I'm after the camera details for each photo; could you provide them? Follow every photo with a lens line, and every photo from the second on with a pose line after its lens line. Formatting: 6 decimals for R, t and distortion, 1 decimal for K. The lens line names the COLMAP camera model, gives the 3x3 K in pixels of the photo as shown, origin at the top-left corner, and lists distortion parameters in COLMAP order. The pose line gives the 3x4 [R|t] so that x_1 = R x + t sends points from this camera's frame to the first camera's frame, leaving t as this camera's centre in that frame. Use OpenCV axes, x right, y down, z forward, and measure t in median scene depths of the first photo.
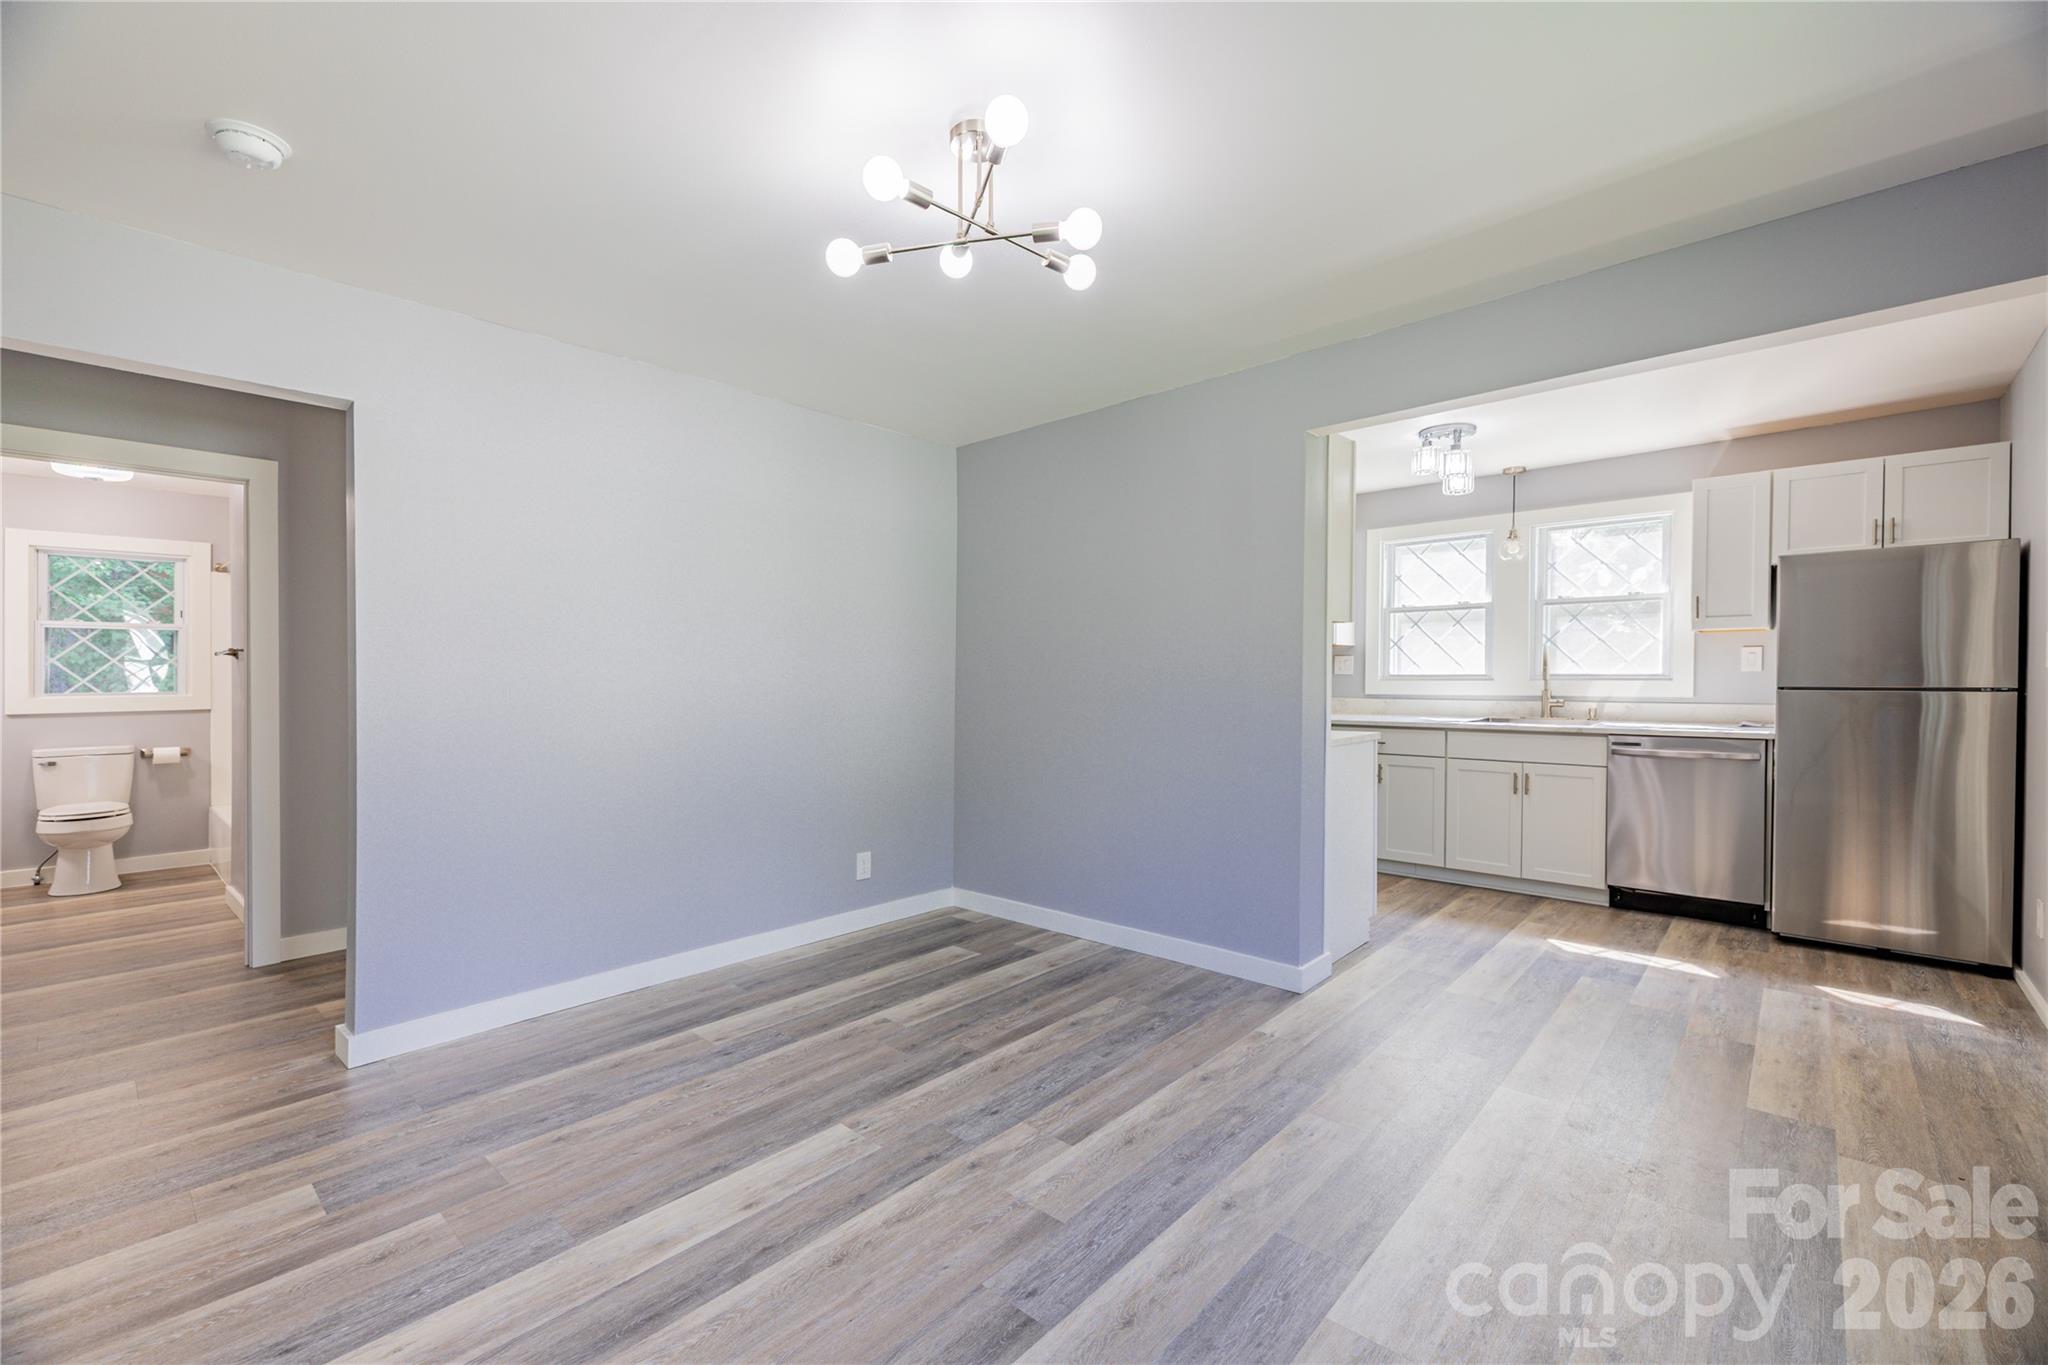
lens RADIAL K [[871.6, 0, 1023.6], [0, 871.6, 683.7], [0, 0, 1]] dist [0.003669, 0.000054]
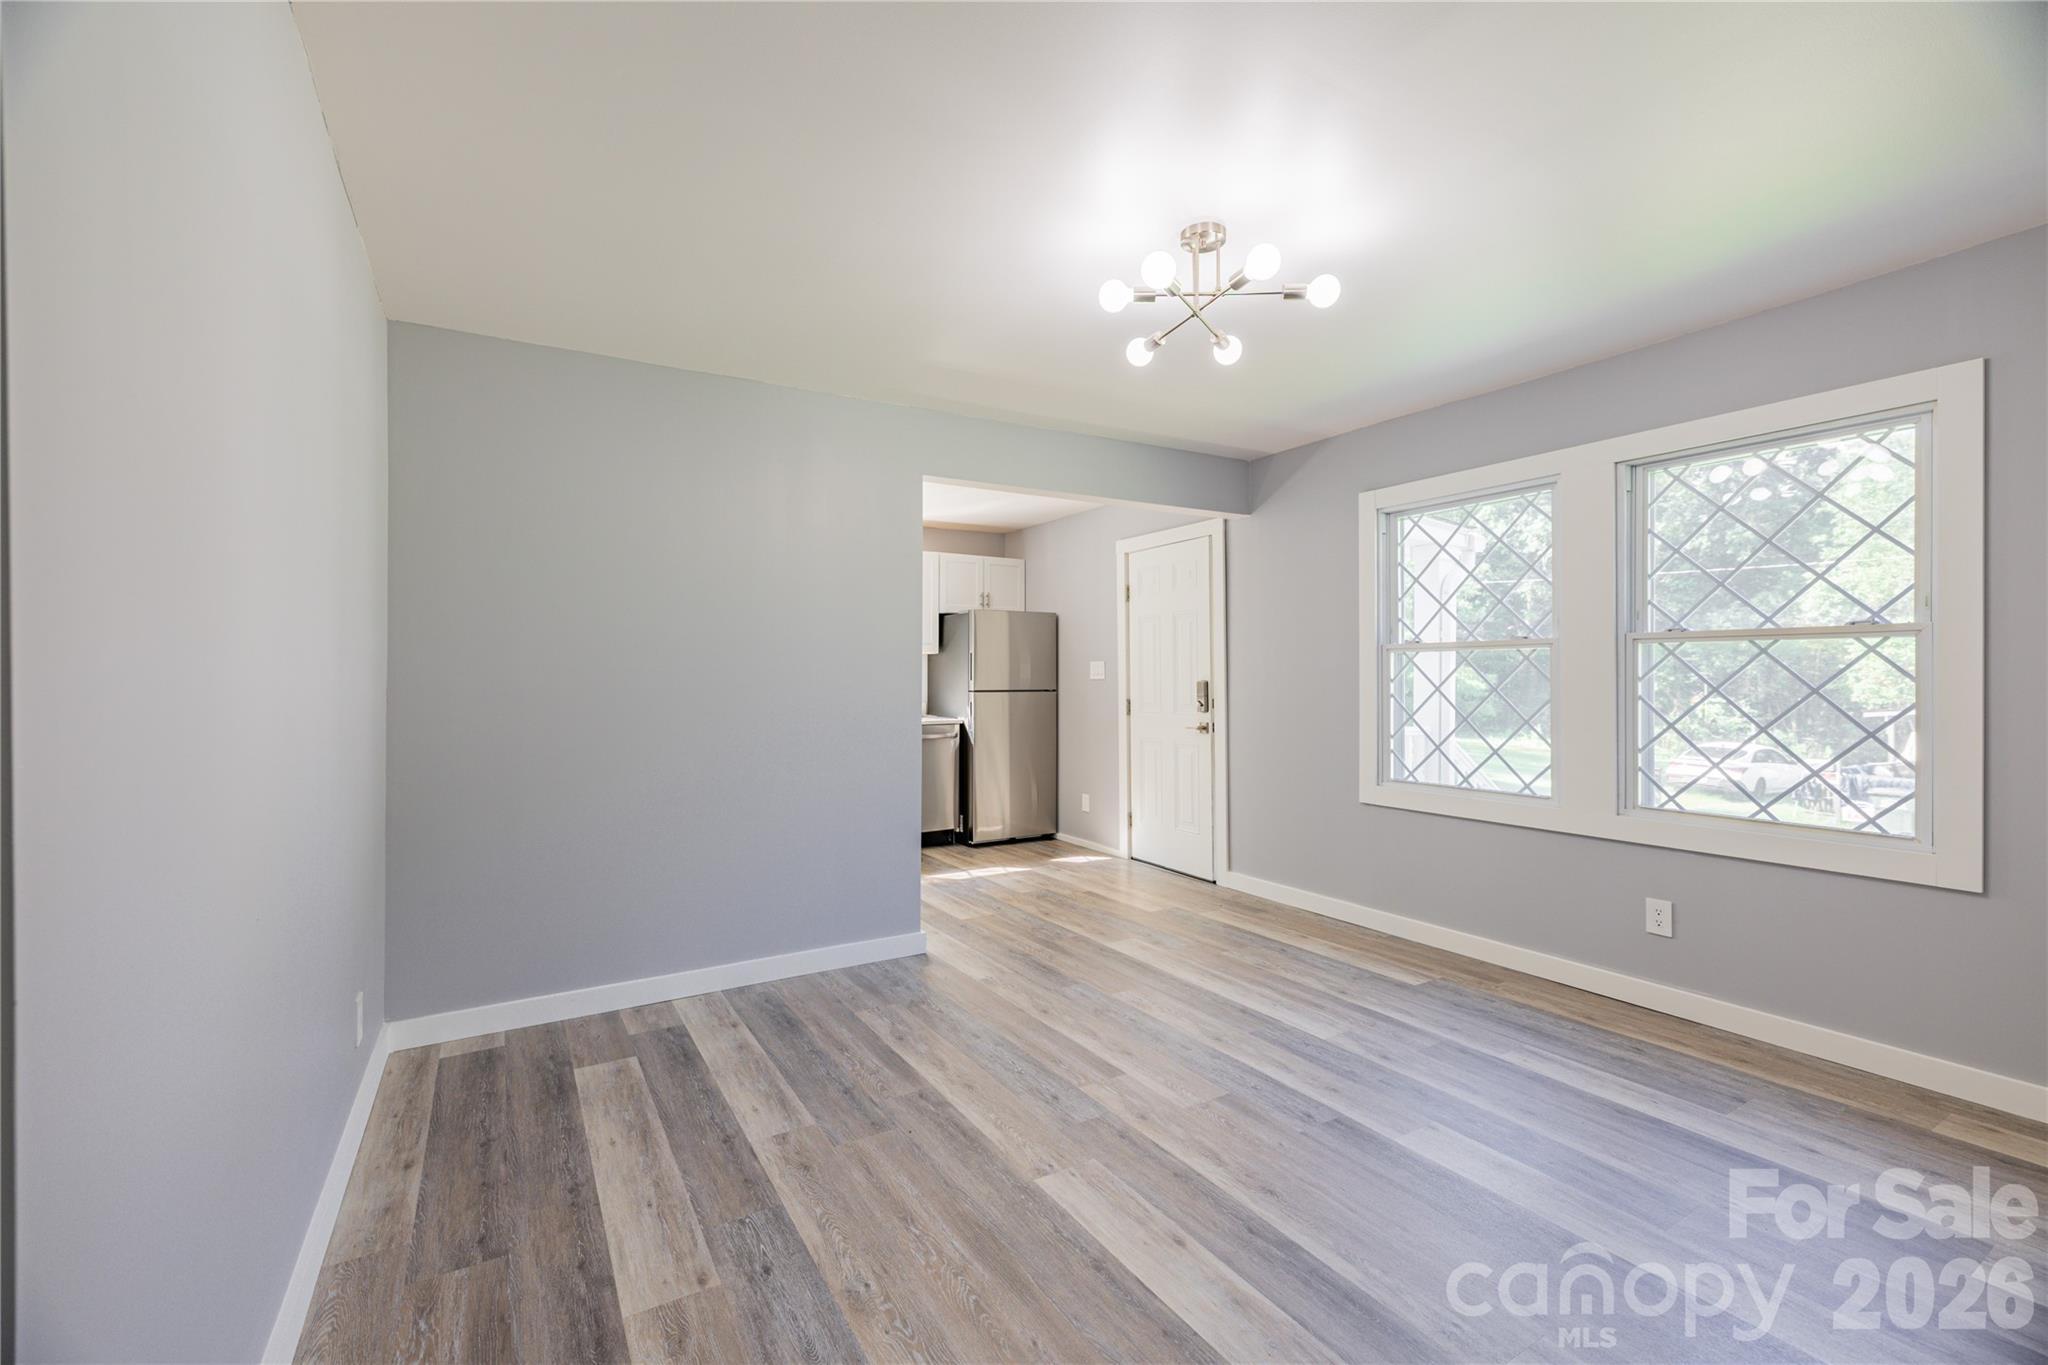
lens RADIAL K [[871.6, 0, 1020.1], [0, 871.6, 674.0], [0, 0, 1]] dist [0.003669, 0.000054]
pose [[0.281837, 0.009552, 0.959415, -0.806853], [0.011119, 0.999851, -0.013221, -0.003160], [-0.959398, 0.014394, 0.281688, 0.563718]]
